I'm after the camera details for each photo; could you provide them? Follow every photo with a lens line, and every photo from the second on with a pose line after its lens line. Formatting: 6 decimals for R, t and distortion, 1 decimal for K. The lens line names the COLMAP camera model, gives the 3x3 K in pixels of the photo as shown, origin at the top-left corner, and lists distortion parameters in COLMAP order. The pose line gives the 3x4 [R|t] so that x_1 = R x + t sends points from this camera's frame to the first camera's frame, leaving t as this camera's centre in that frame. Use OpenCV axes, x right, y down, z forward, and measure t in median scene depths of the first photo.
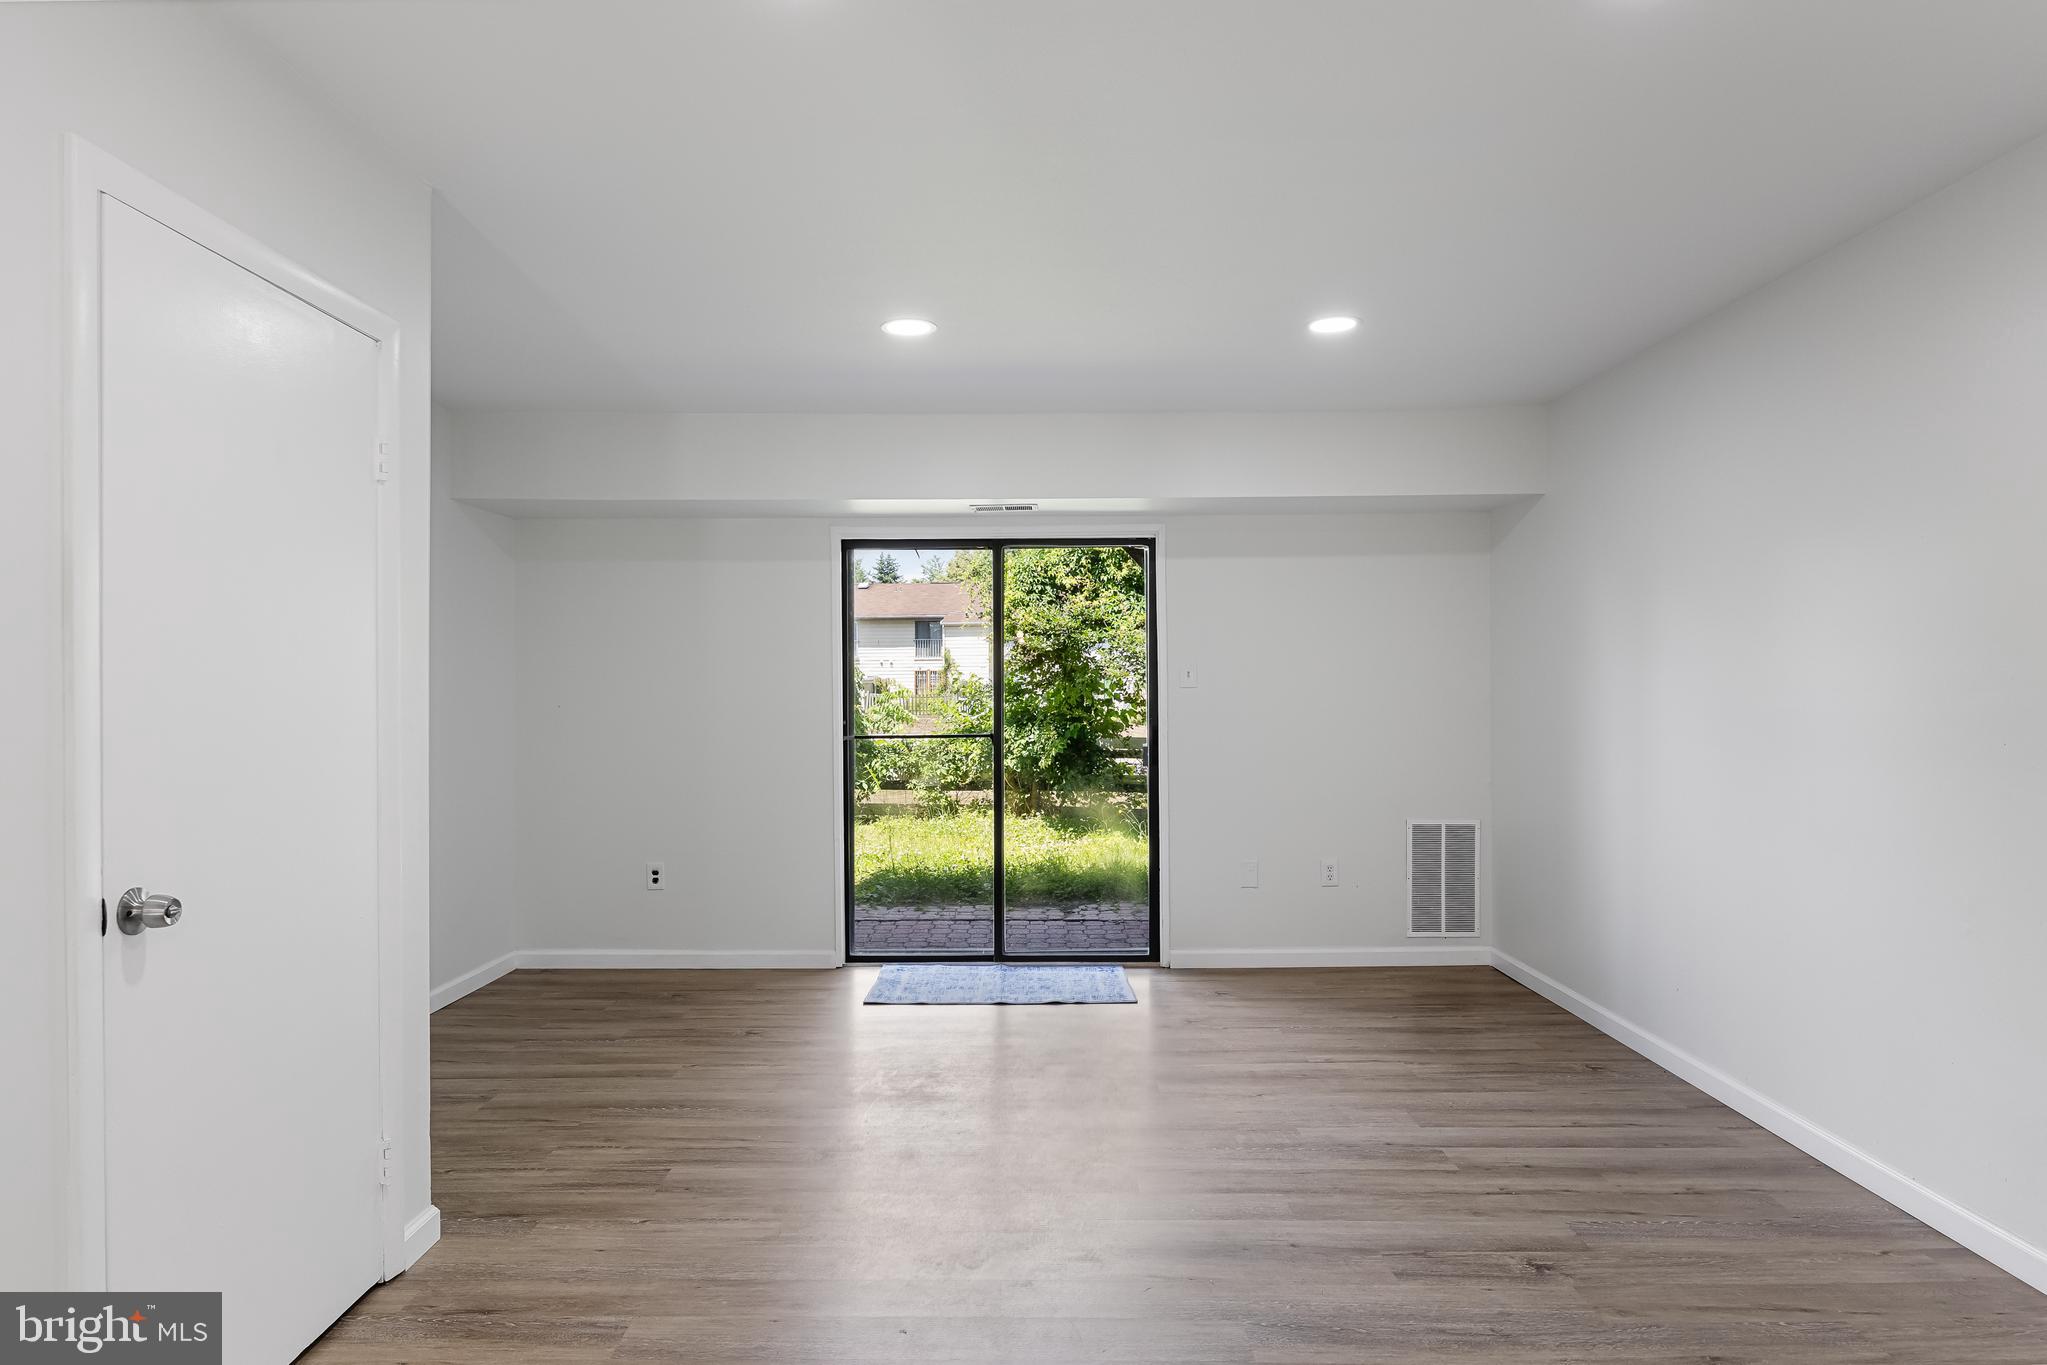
lens RADIAL K [[1180.9, 0, 1030.3], [0, 1180.9, 693.4], [0, 0, 1]] dist [-0.003269, -0.001310]
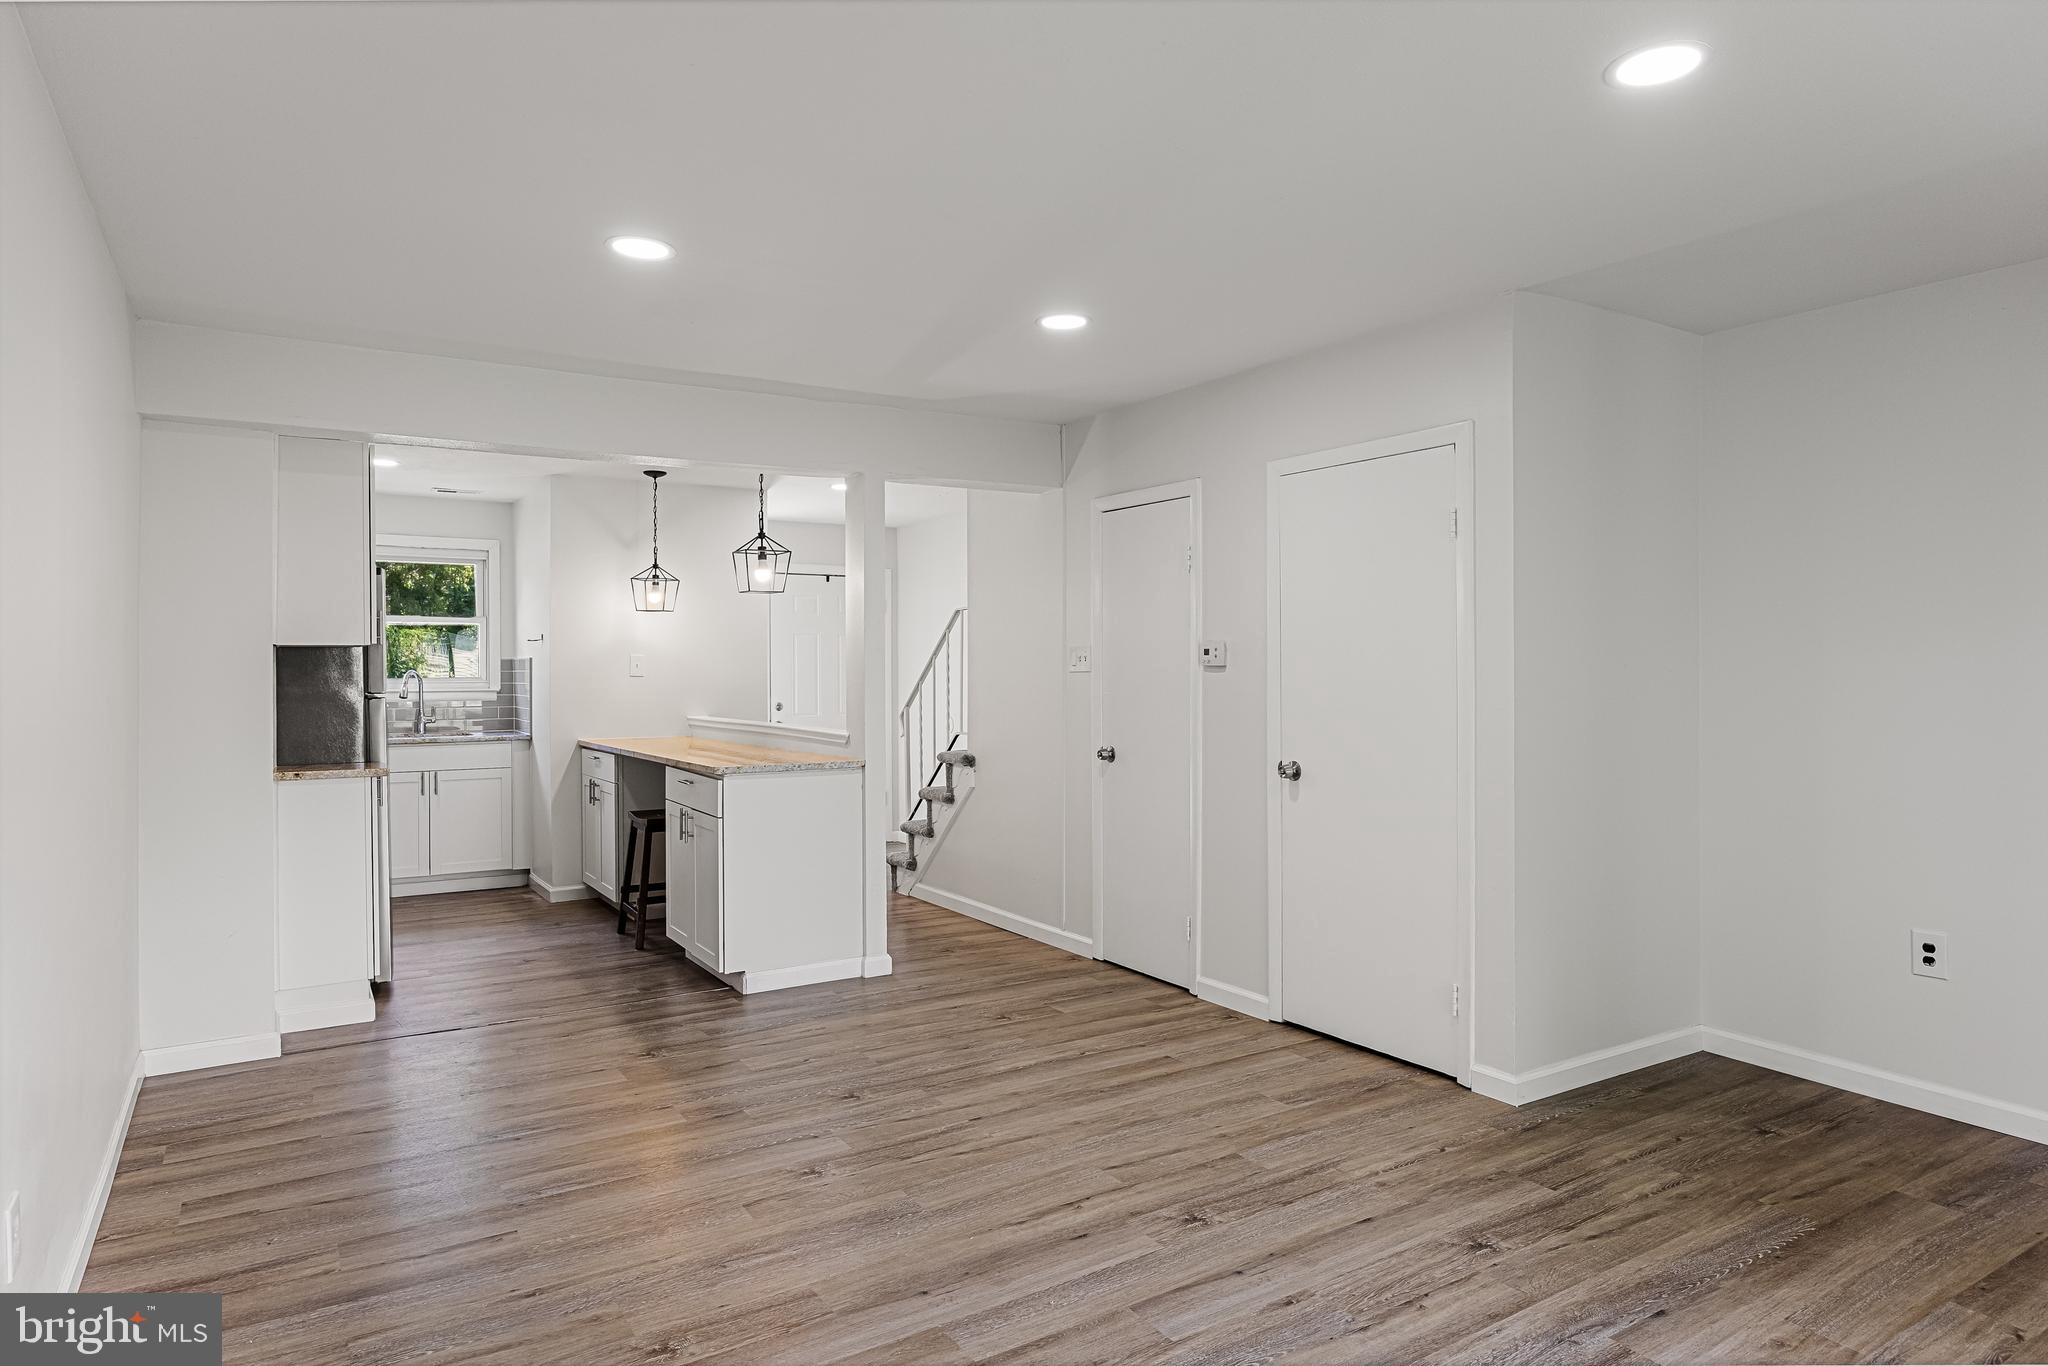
lens RADIAL K [[1181.5, 0, 974.9], [0, 1181.5, 685.2], [0, 0, 1]] dist [-0.003269, -0.001310]
pose [[-0.868659, 0.015601, -0.495165, 0.579424], [0.005703, 0.999753, 0.021495, -0.023571], [0.495378, 0.015848, -0.868533, 1.648499]]
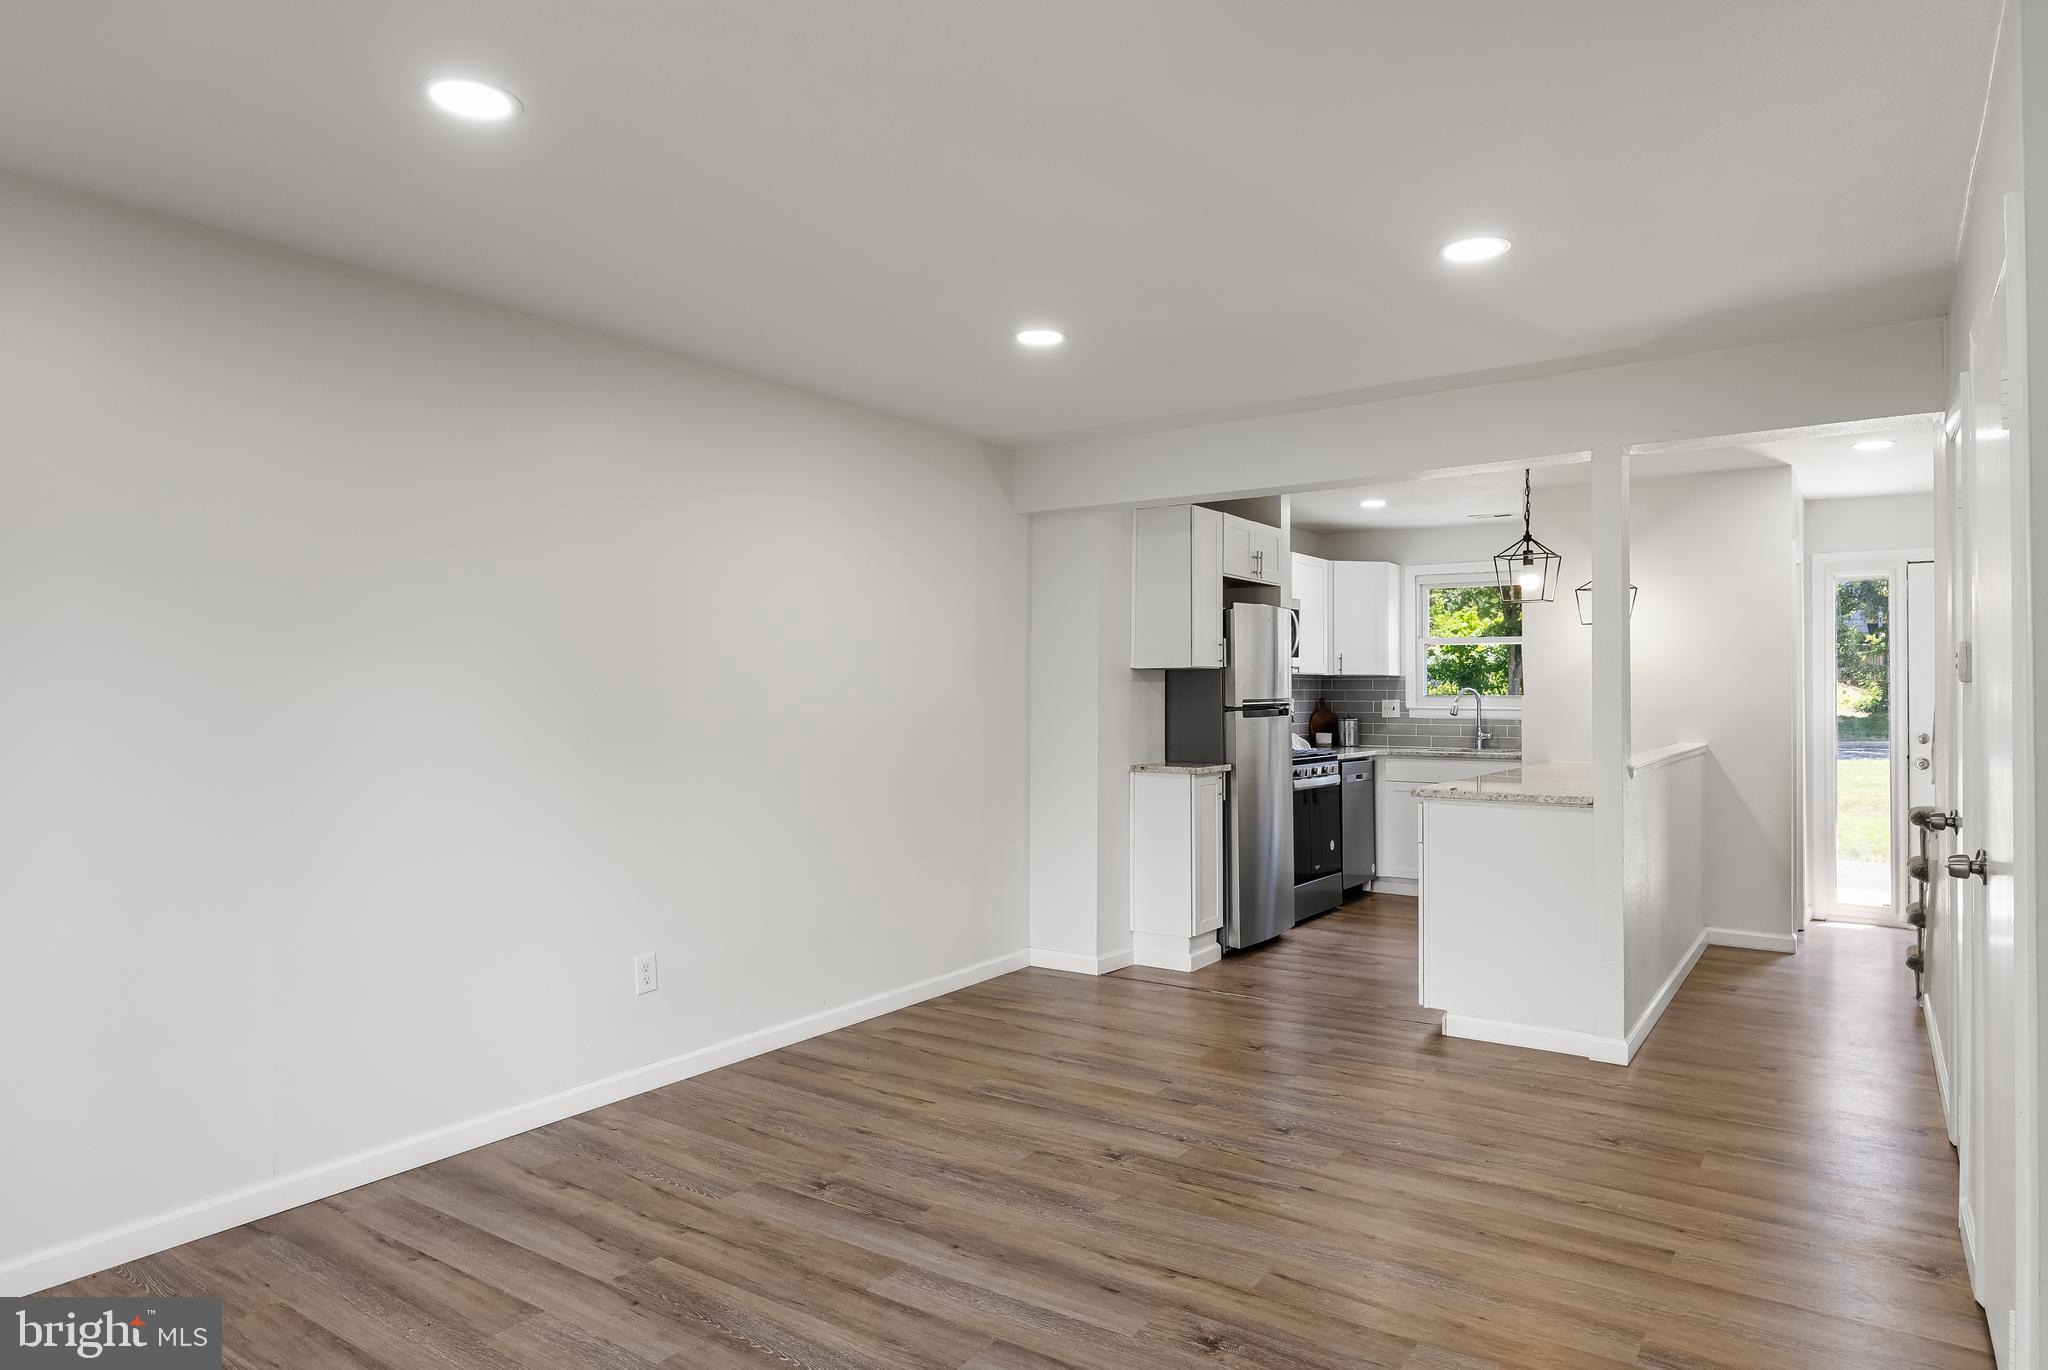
lens RADIAL K [[1181.5, 0, 1021.5], [0, 1181.5, 685.8], [0, 0, 1]] dist [-0.003269, -0.001310]
pose [[-0.812944, 0.011928, 0.582220, -0.387027], [0.011012, 0.999926, -0.005109, -0.012176], [-0.582238, 0.002258, -0.813015, 1.636594]]
